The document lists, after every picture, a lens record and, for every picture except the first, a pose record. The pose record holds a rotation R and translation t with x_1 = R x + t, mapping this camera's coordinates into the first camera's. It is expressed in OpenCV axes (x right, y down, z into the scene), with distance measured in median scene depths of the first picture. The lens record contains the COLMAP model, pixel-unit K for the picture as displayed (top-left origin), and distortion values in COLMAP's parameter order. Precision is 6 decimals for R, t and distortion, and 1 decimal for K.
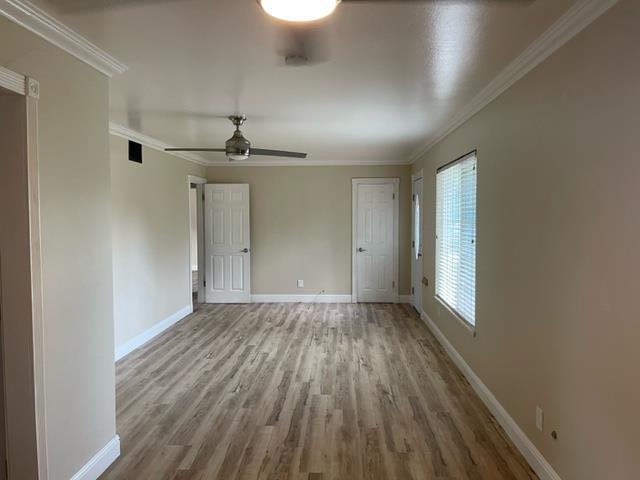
lens RADIAL K [[490.8, 0, 320.0], [0, 490.8, 239.6], [0, 0, 1]] dist [0.051032, -0.032542]
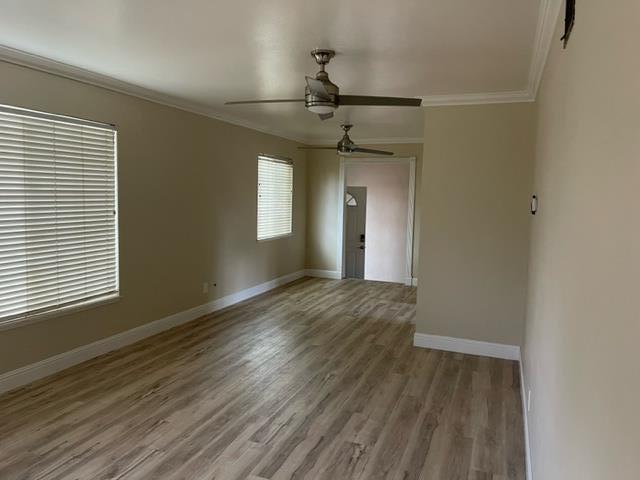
lens RADIAL K [[490.8, 0, 319.9], [0, 490.8, 239.5], [0, 0, 1]] dist [0.051032, -0.032542]
pose [[-0.952427, -0.044612, 0.301483, -0.394272], [-0.002787, 0.990462, 0.137759, -0.080466], [-0.304753, 0.130366, -0.943467, 1.725519]]
